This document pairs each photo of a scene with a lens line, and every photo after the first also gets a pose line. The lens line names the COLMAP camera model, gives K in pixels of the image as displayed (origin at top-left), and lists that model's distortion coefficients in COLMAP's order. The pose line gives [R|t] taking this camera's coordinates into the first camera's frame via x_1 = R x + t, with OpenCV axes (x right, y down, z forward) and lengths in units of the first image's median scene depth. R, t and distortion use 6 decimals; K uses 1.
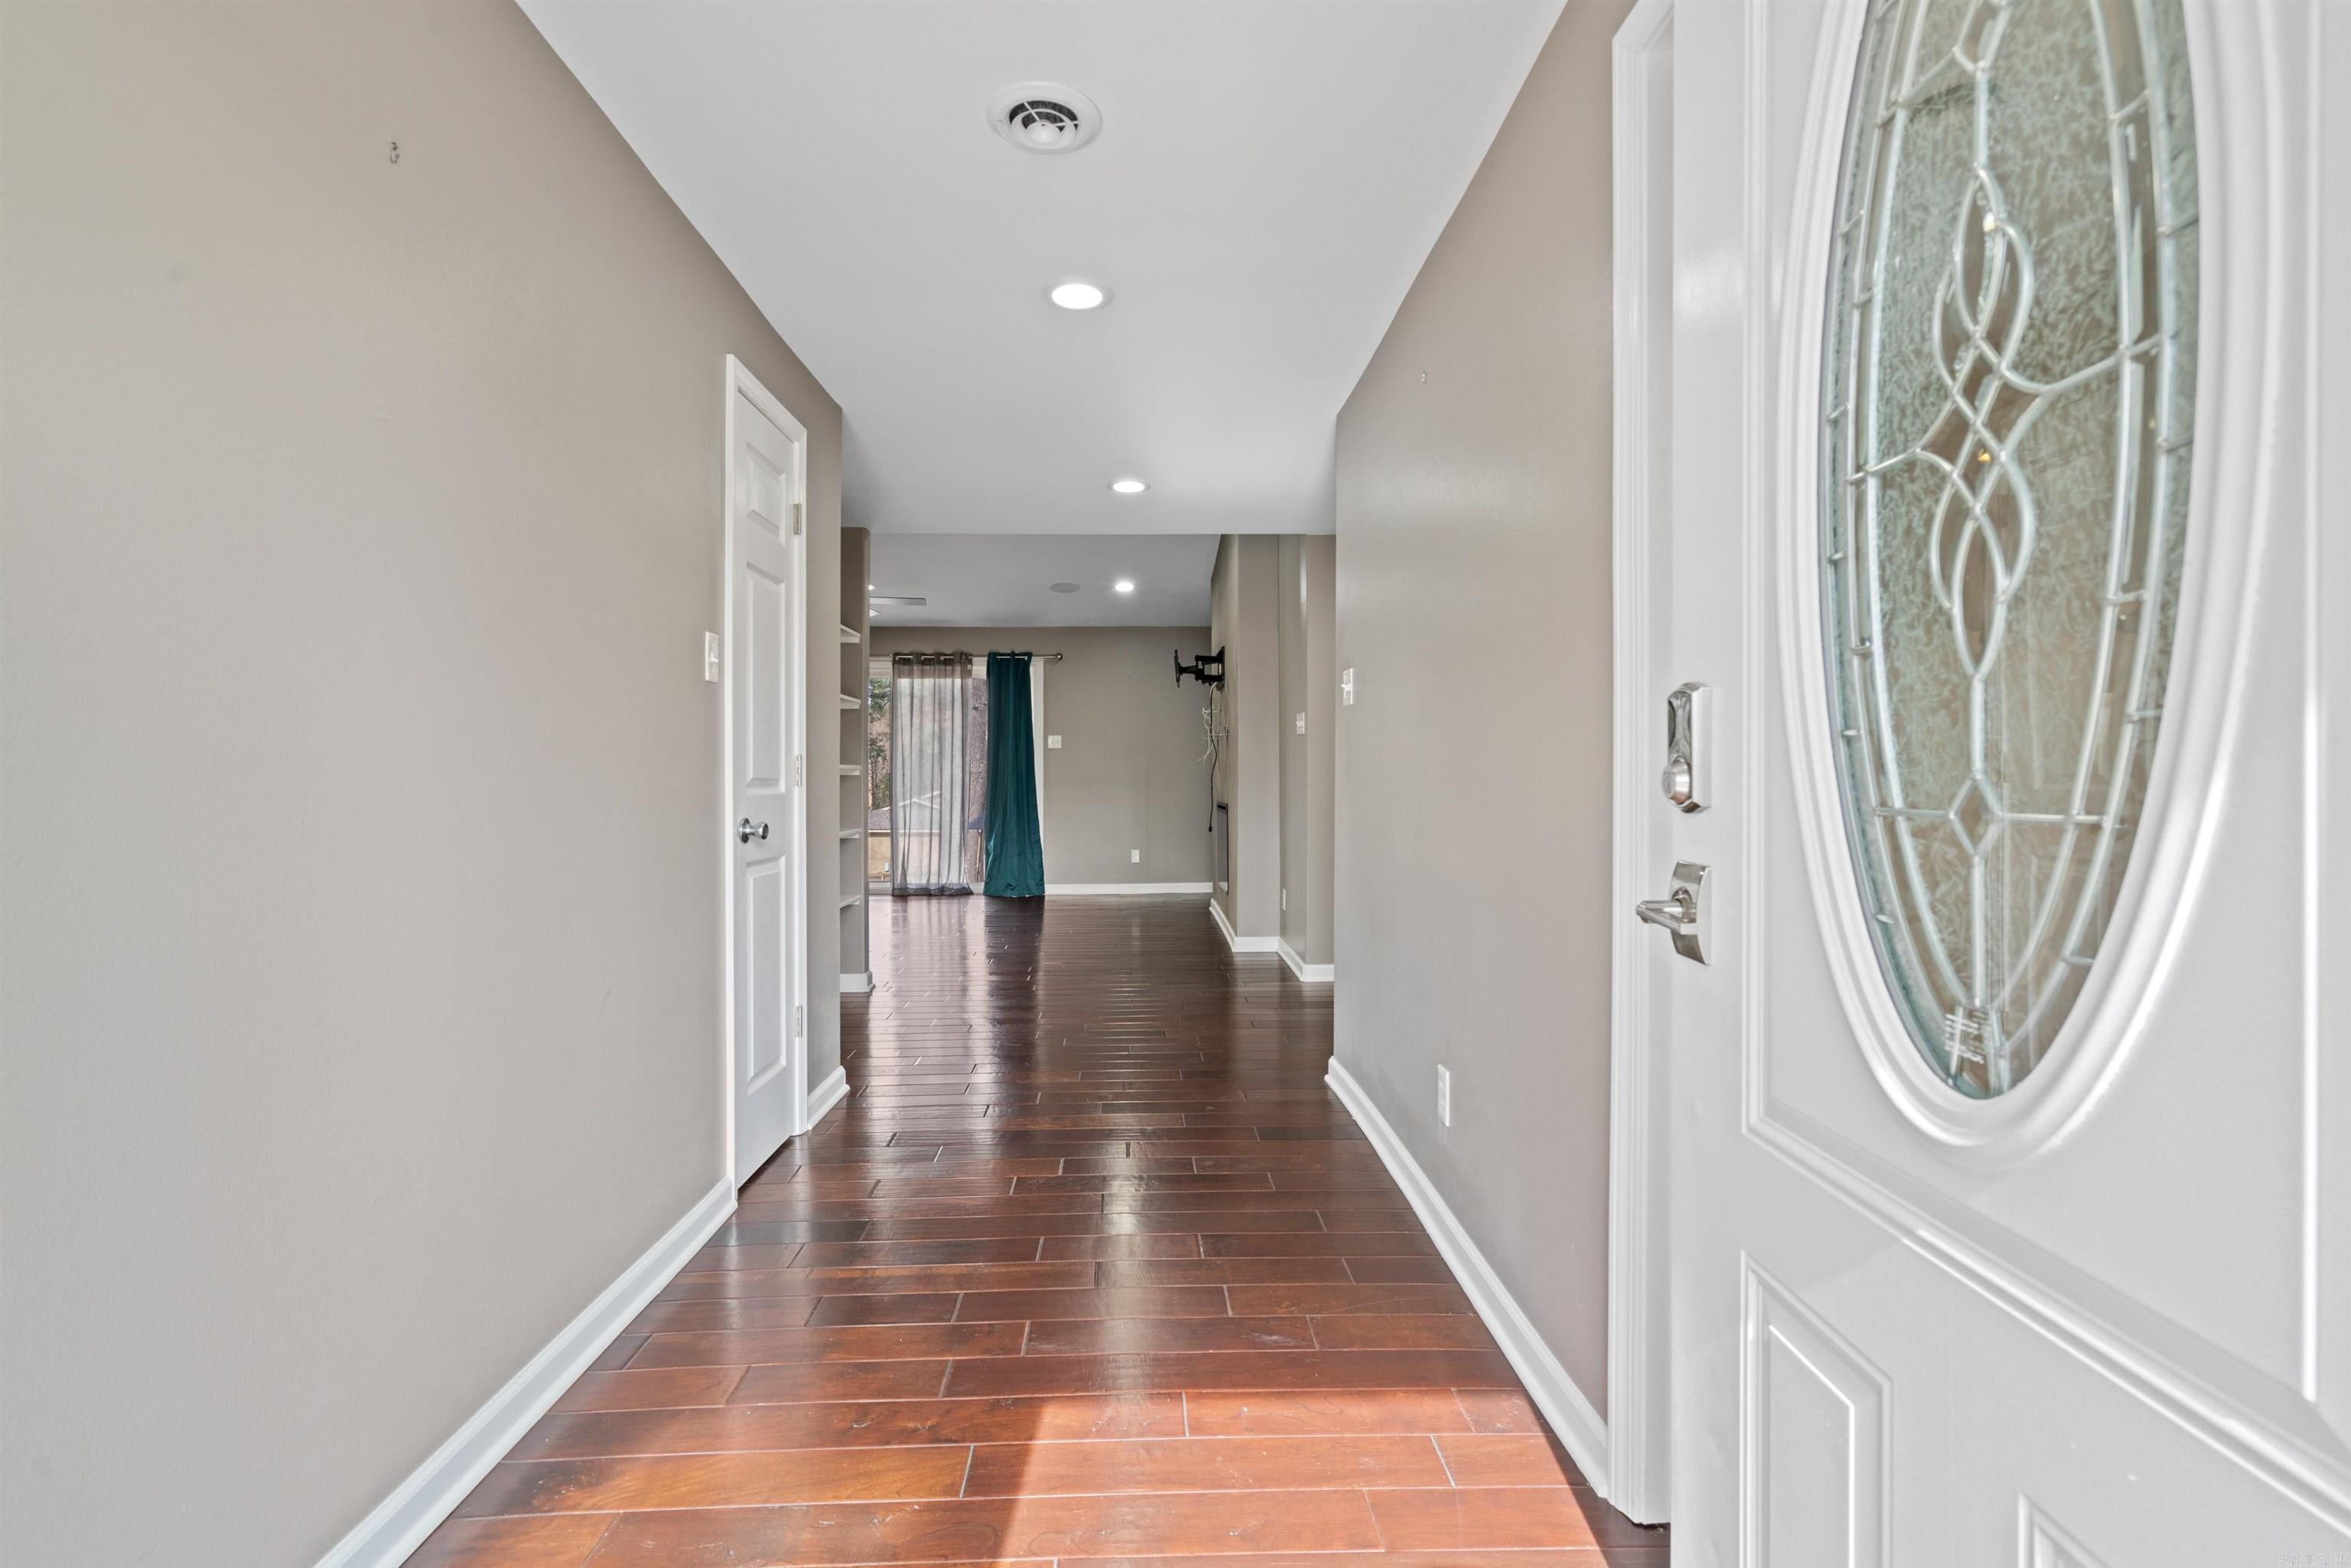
lens RADIAL K [[1074.9, 0, 1174.0], [0, 1074.9, 782.8], [0, 0, 1]] dist [-0.006505, 0.003805]
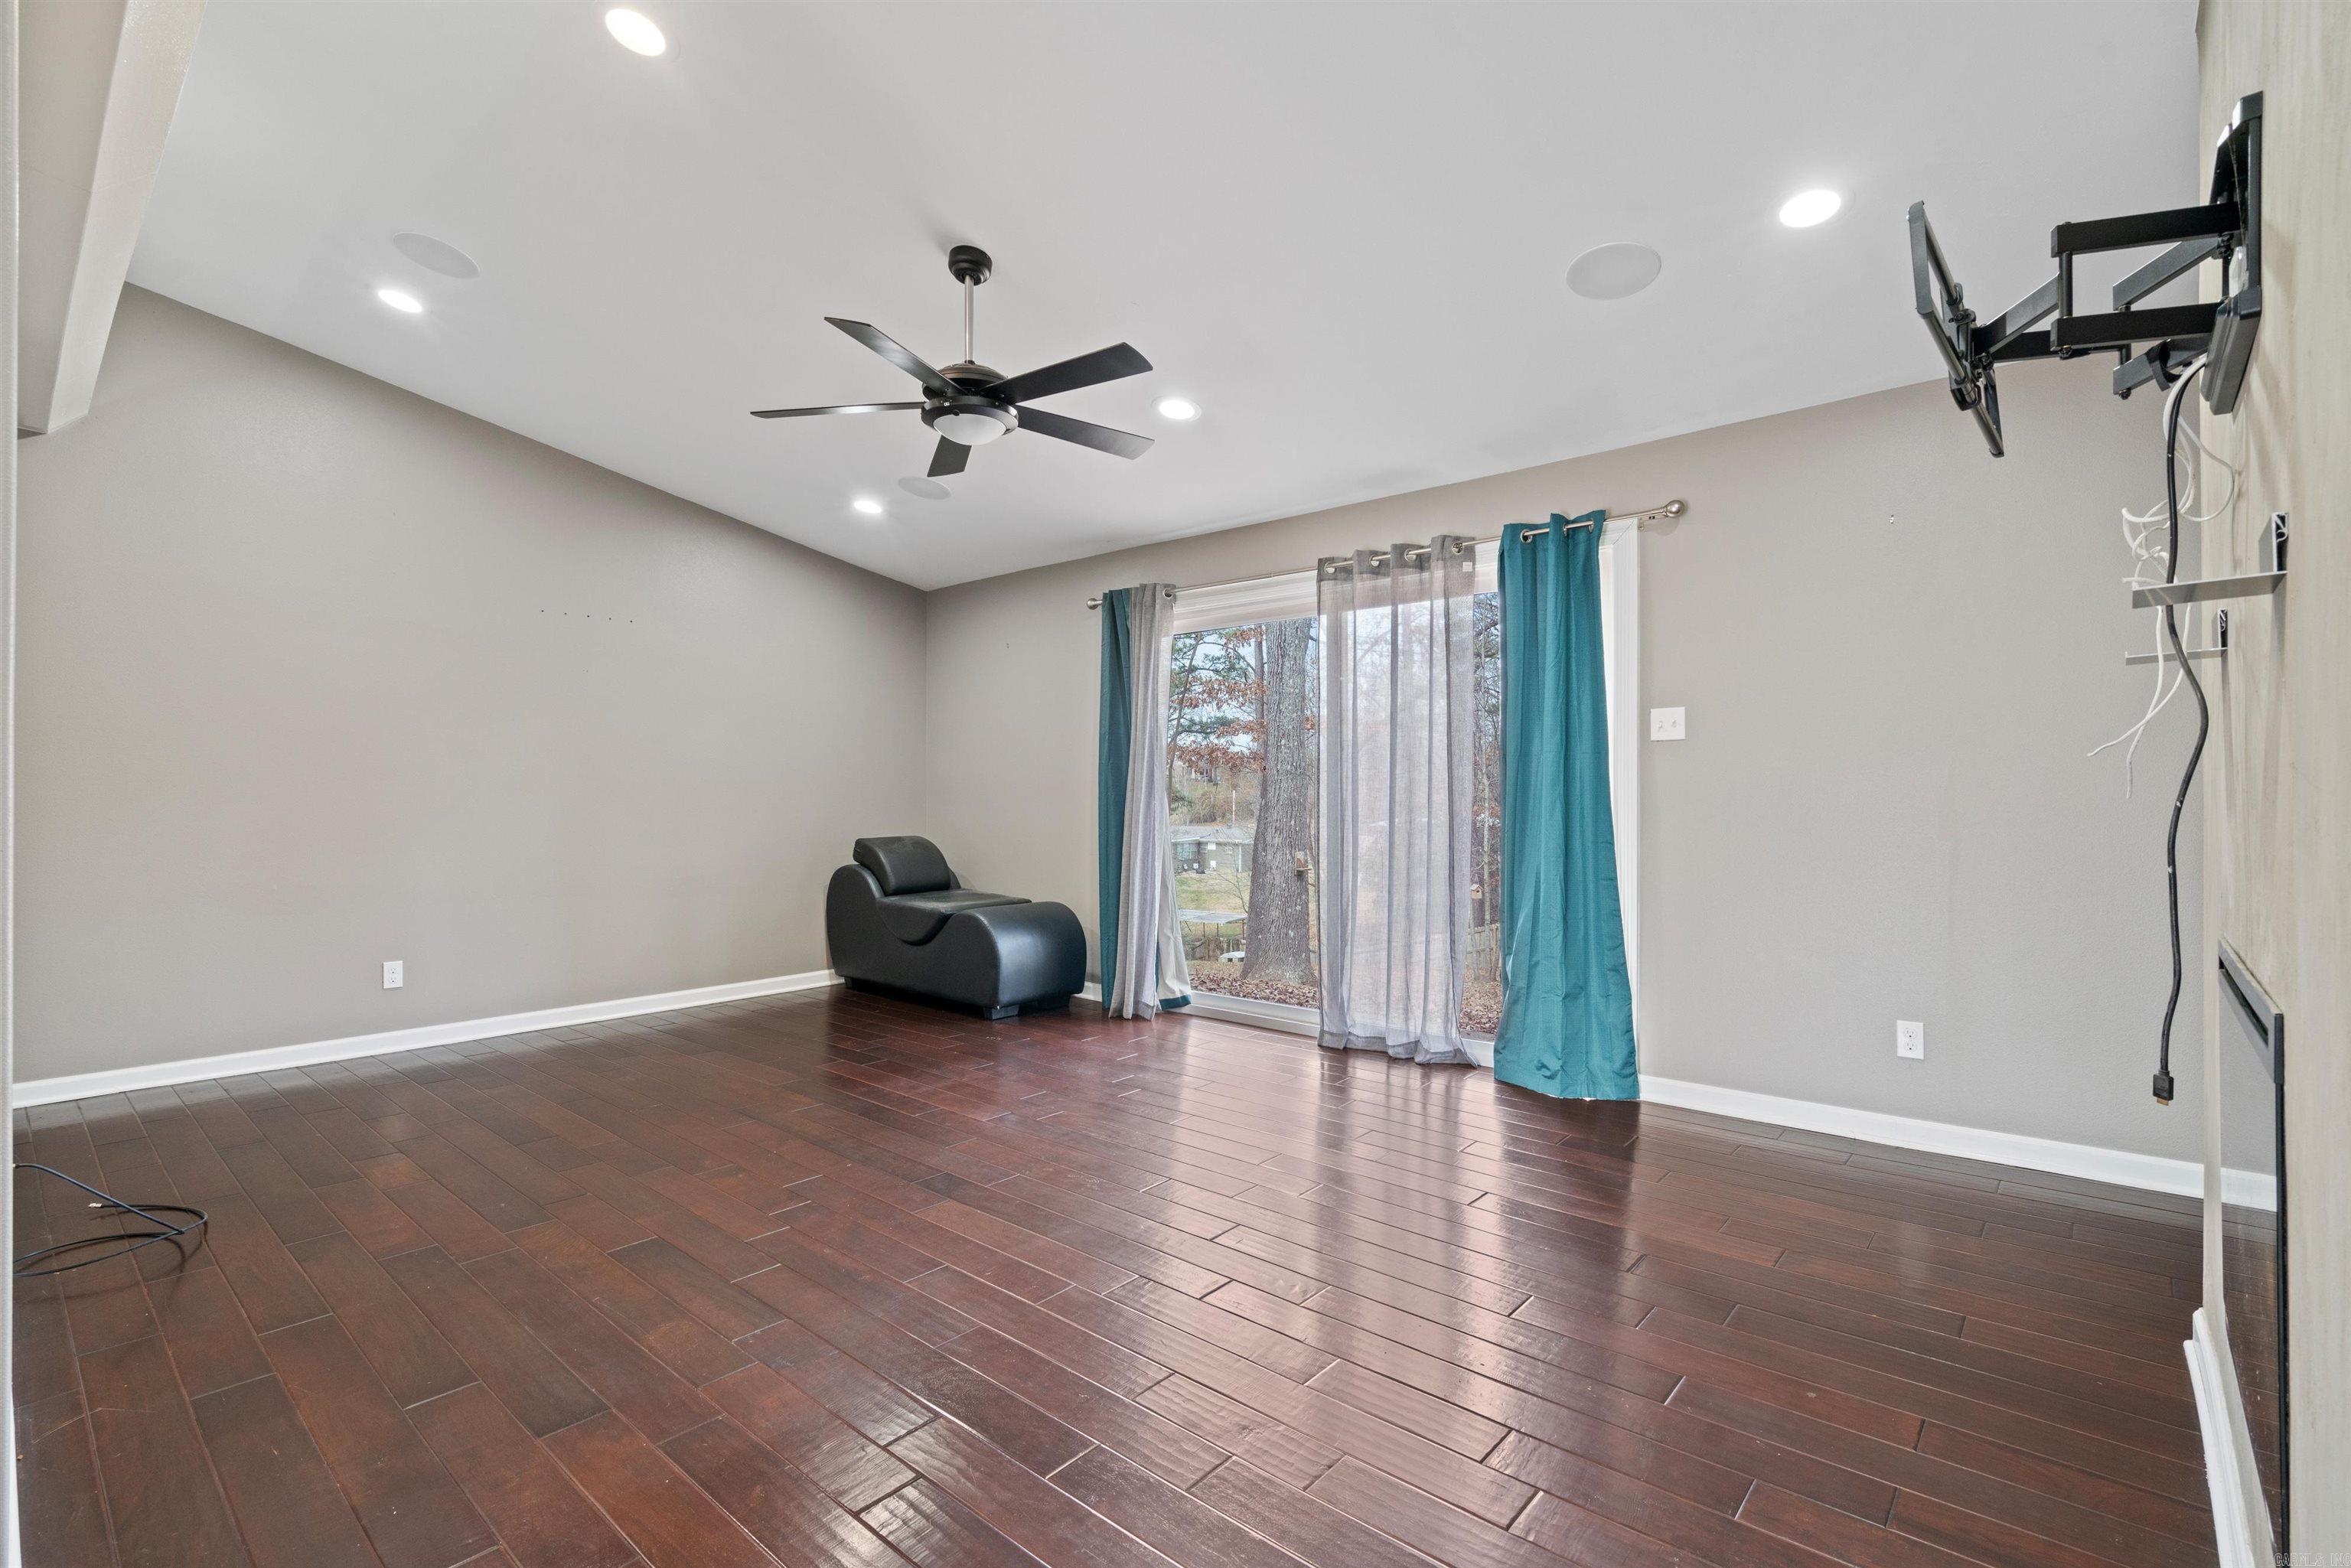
lens RADIAL K [[1074.9, 0, 1160.8], [0, 1074.9, 795.1], [0, 0, 1]] dist [-0.006505, 0.003805]
pose [[0.723847, -0.001741, -0.689958, 0.028961], [-0.004529, 0.999963, -0.007274, -0.007691], [0.689946, 0.008390, 0.723812, 0.585634]]
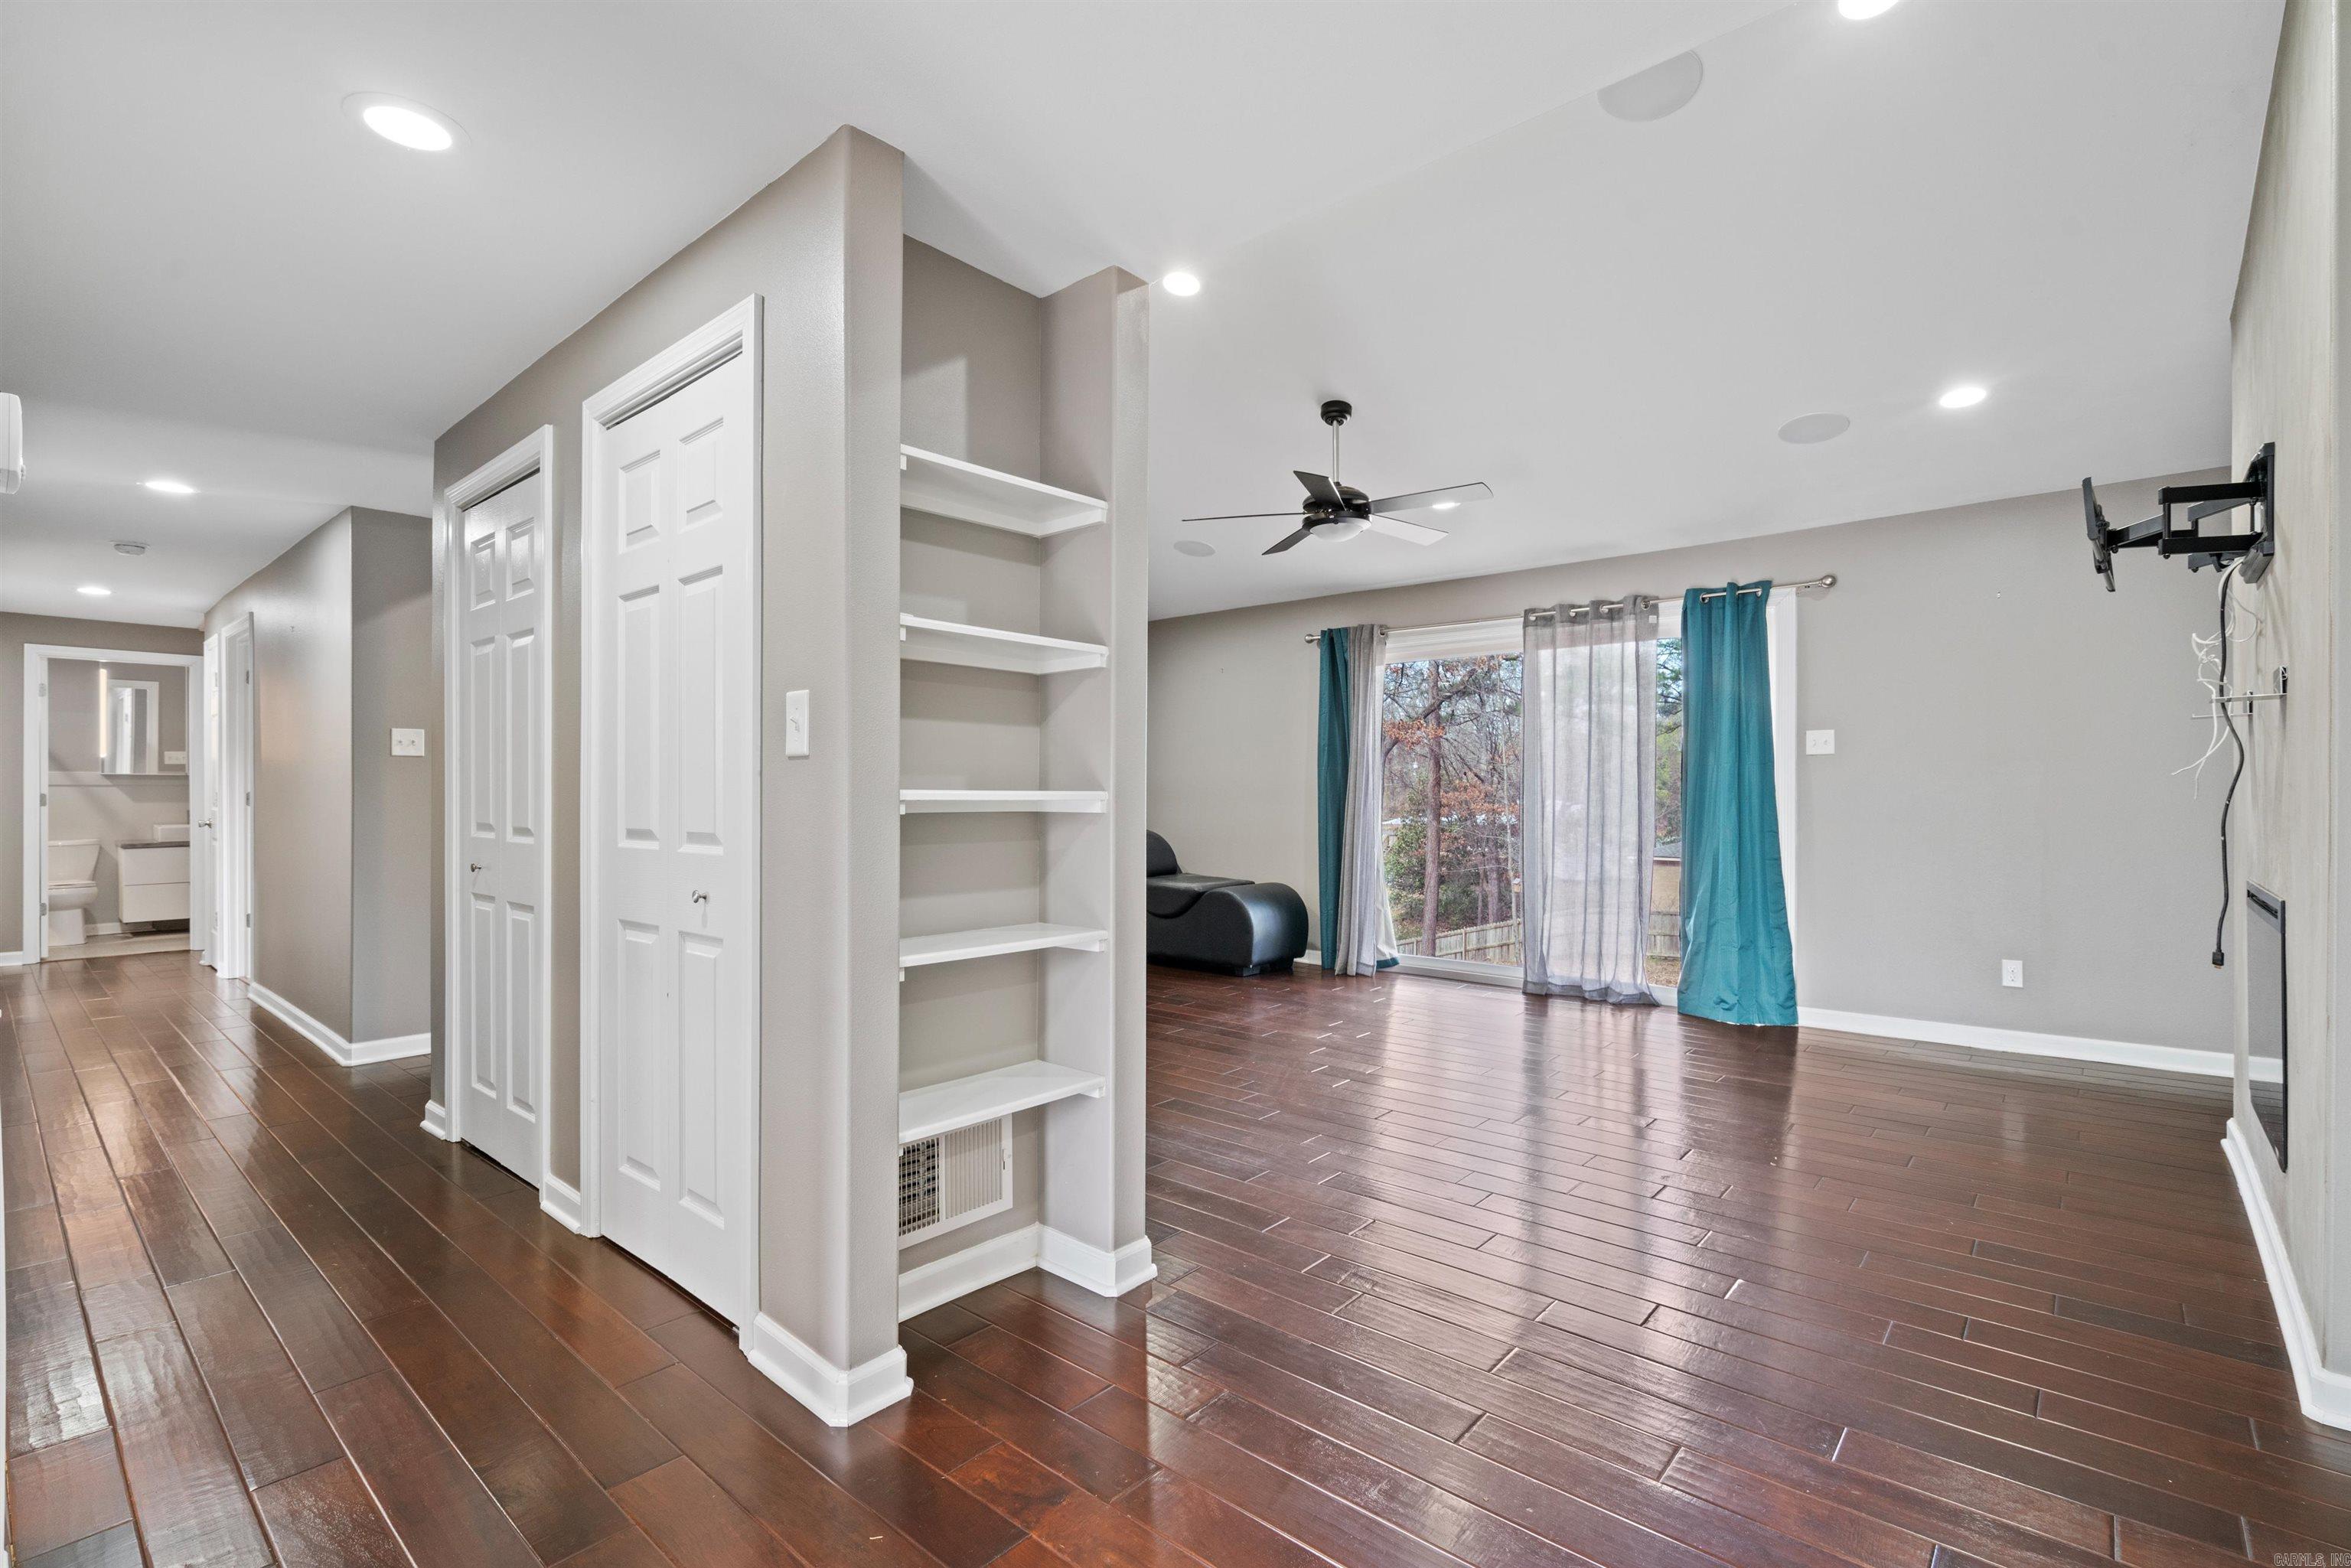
lens RADIAL K [[1074.9, 0, 1161.0], [0, 1074.9, 793.9], [0, 0, 1]] dist [-0.006505, 0.003805]
pose [[0.724366, -0.000928, -0.689415, 0.019363], [-0.005506, 0.999959, -0.007131, -0.006793], [0.689394, 0.008962, 0.724331, 0.392410]]
